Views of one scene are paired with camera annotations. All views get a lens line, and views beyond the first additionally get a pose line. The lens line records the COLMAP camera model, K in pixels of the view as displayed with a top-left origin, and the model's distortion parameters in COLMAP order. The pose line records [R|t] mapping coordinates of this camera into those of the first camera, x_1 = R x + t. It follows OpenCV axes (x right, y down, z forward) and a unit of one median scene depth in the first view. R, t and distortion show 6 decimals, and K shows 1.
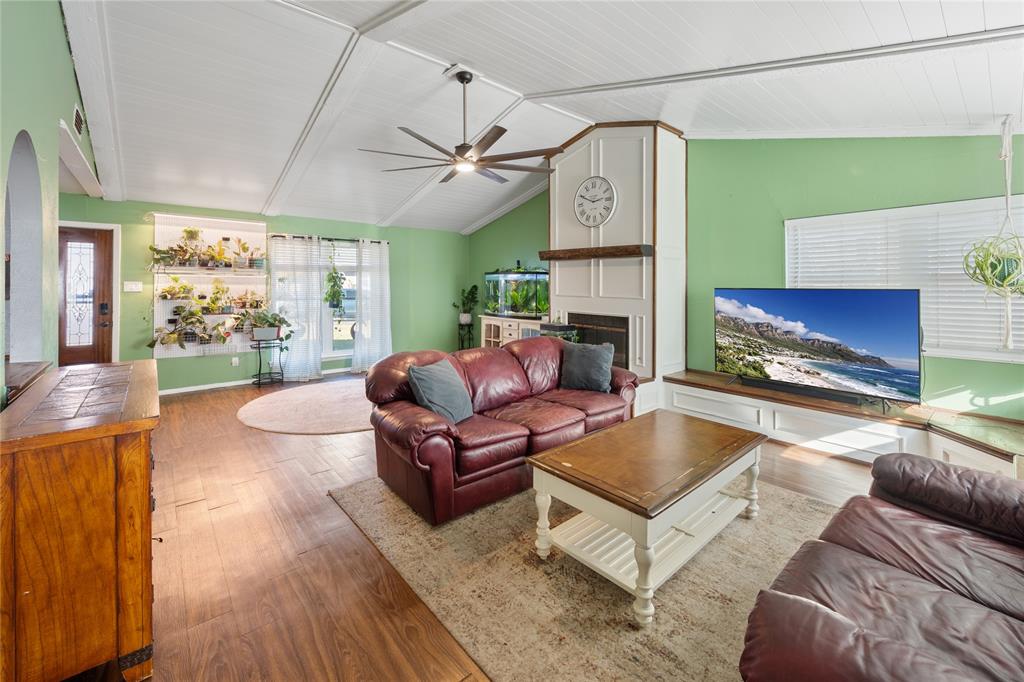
lens RADIAL K [[420.4, 0, 509.9], [0, 420.4, 283.2], [0, 0, 1]] dist [-0.002095, 0.000609]
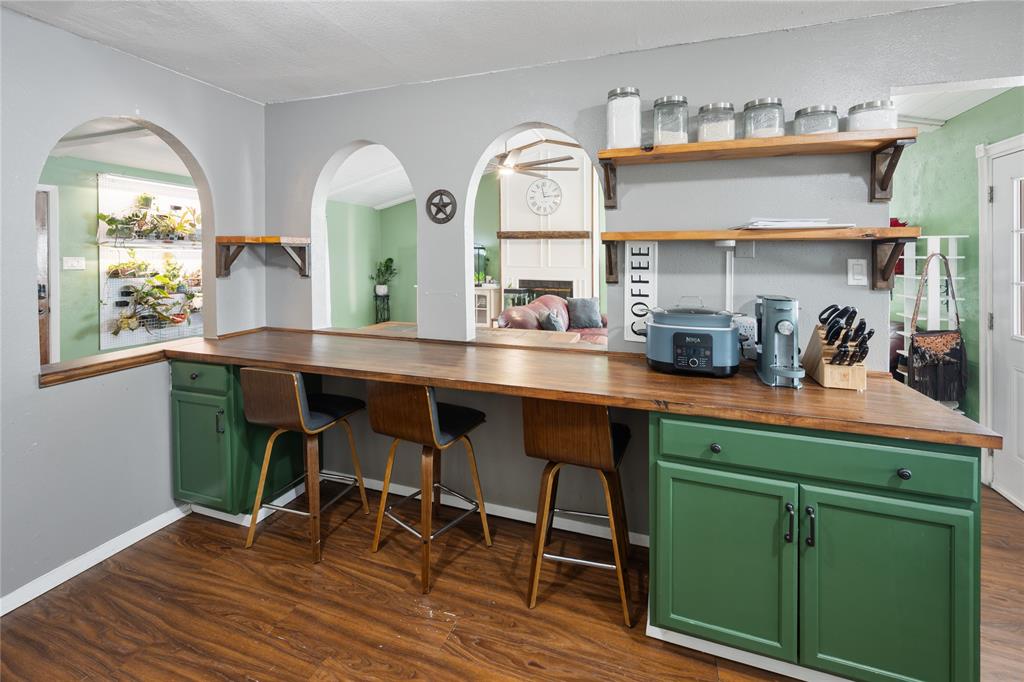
lens RADIAL K [[423.5, 0, 506.3], [0, 423.5, 261.0], [0, 0, 1]] dist [-0.004310, -0.000309]
pose [[0.866408, -0.008419, 0.499267, -0.547713], [0.000981, 0.999885, 0.015158, -0.006984], [-0.499337, -0.012643, 0.866316, -0.115491]]
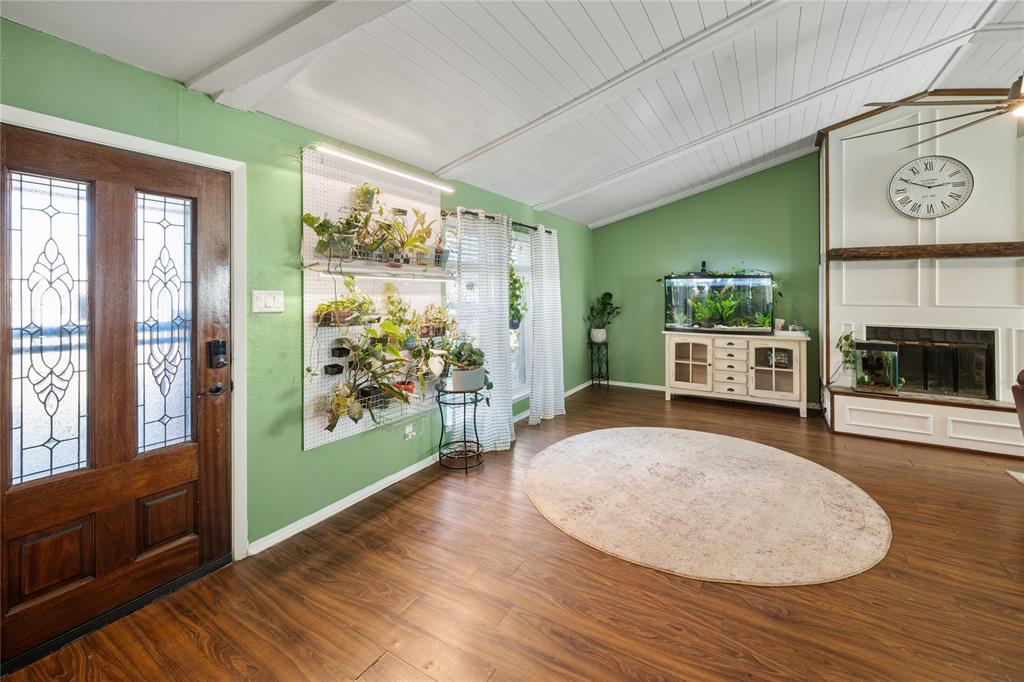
lens RADIAL K [[420.4, 0, 522.2], [0, 420.4, 294.2], [0, 0, 1]] dist [-0.002095, 0.000609]
pose [[0.948594, -0.008641, 0.316377, -0.735381], [0.006012, 0.999939, 0.009287, -0.001866], [-0.316438, -0.006908, 0.948588, 0.449343]]
